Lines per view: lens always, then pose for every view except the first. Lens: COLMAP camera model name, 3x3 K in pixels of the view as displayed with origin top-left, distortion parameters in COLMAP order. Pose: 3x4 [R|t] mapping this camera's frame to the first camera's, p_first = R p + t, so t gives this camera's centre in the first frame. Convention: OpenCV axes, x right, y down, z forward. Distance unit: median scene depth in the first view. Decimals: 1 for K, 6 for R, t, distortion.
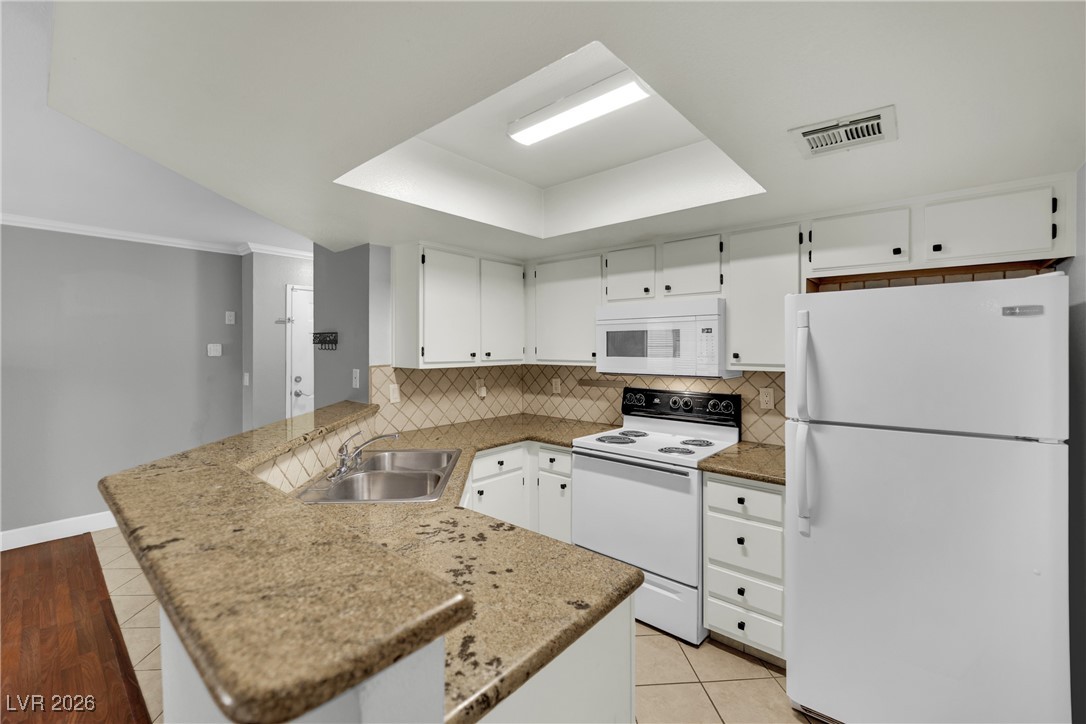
lens RADIAL K [[457.2, 0, 531.5], [0, 457.2, 347.1], [0, 0, 1]] dist [-0.021222, 0.000504]
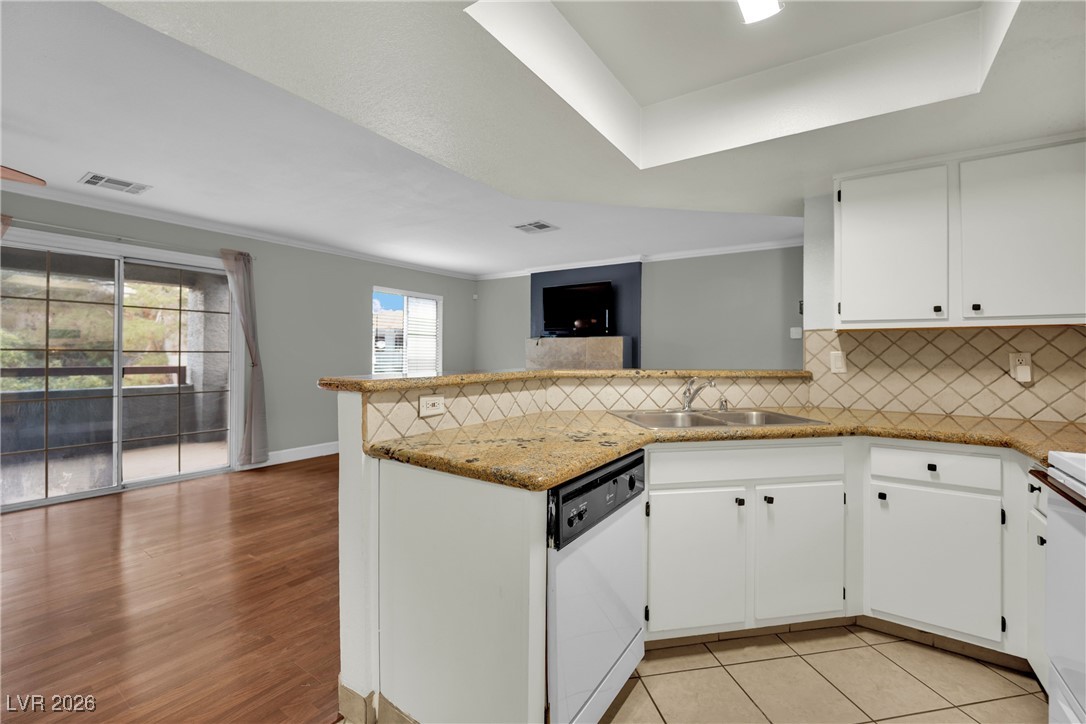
lens RADIAL K [[450.2, 0, 543.5], [0, 450.2, 350.2], [0, 0, 1]] dist [-0.019013, -0.000158]
pose [[0.139157, 0.000729, -0.990270, 0.474498], [-0.007479, 0.999972, -0.000315, 0.088252], [0.990242, 0.007450, 0.139159, 0.351097]]
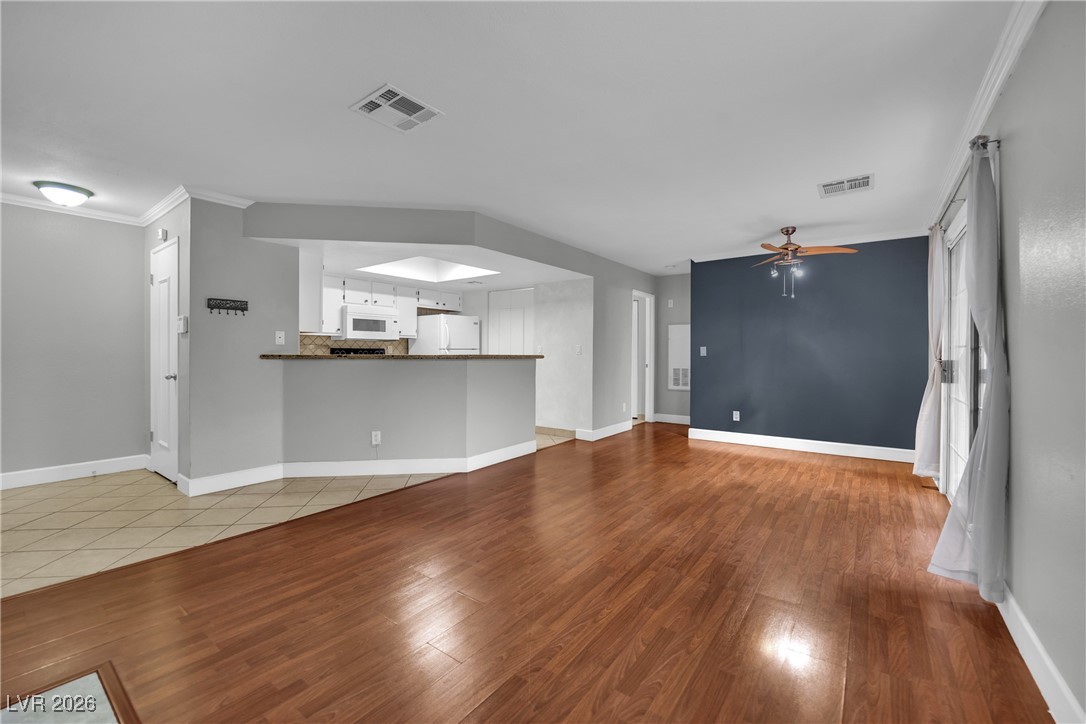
lens RADIAL K [[453.3, 0, 543.3], [0, 453.3, 357.2], [0, 0, 1]] dist [-0.027204, -0.000280]
pose [[-0.090521, -0.008229, 0.995861, -1.912239], [-0.006424, 0.999950, 0.007679, 0.118083], [-0.995874, -0.005703, -0.090569, 0.334474]]
